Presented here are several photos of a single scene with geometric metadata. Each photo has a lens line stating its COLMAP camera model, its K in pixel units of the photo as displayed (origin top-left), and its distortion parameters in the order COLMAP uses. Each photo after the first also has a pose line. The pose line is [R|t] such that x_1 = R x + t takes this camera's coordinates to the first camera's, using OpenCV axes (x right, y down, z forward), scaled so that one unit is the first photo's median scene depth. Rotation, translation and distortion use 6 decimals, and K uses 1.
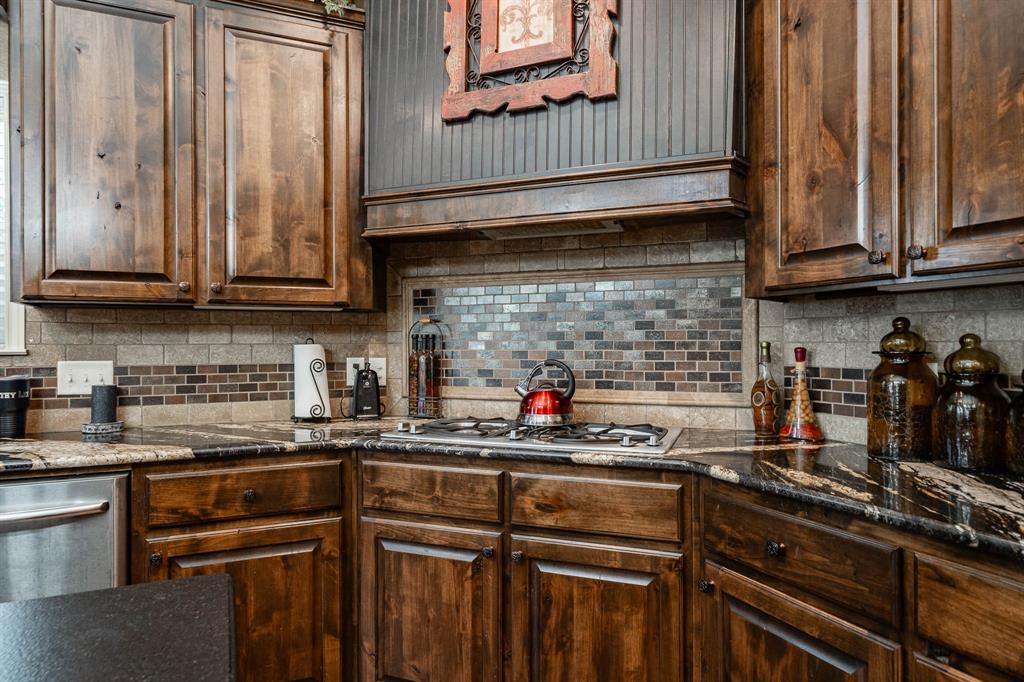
lens RADIAL K [[616.8, 0, 499.4], [0, 616.8, 345.7], [0, 0, 1]] dist [0.002943, 0.000625]
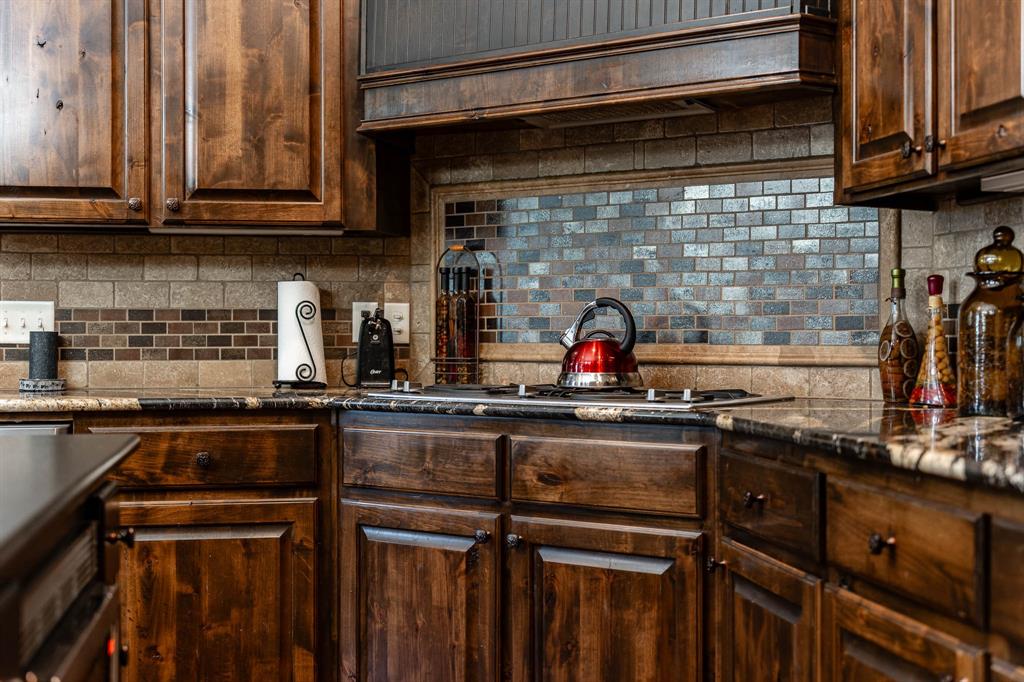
lens RADIAL K [[1385.1, 0, 512.0], [0, 1385.1, 341.0], [0, 0, 1]] dist [0.013758, 0.015986]
pose [[0.970906, 0.005590, -0.239396, 0.385898], [-0.004193, 0.999971, 0.006345, 0.066958], [0.239424, -0.005156, 0.970901, -0.610957]]
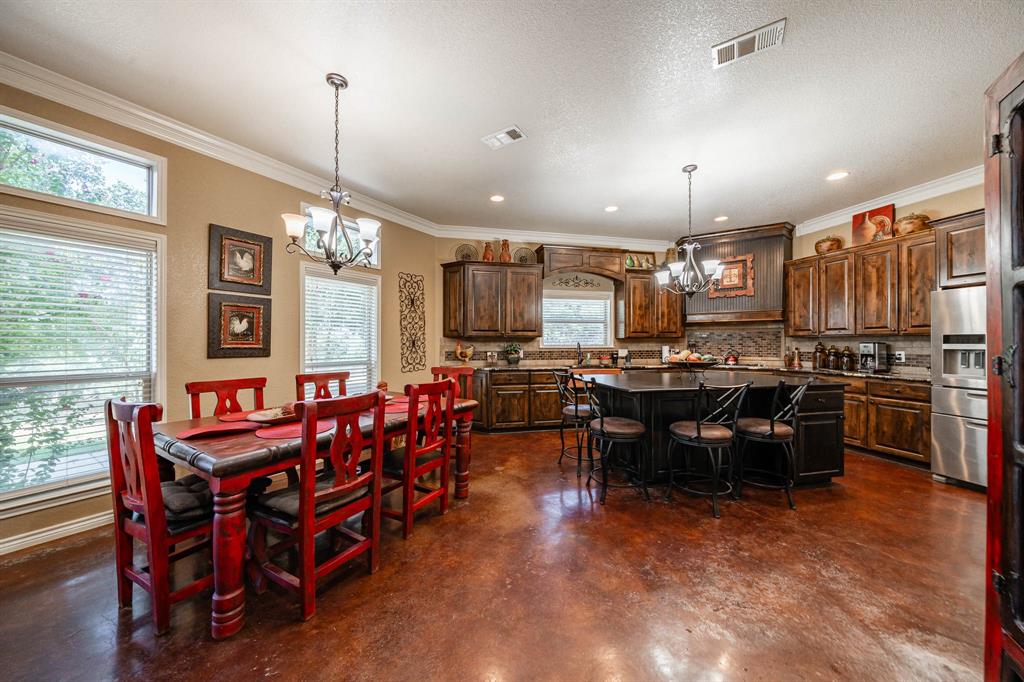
lens RADIAL K [[352.0, 0, 506.7], [0, 352.0, 343.6], [0, 0, 1]] dist [-0.000026, -0.002469]
pose [[0.980958, 0.003095, -0.194196, -1.110197], [-0.002742, 0.999994, 0.002090, -0.024552], [0.194201, -0.001517, 0.980961, -1.969679]]
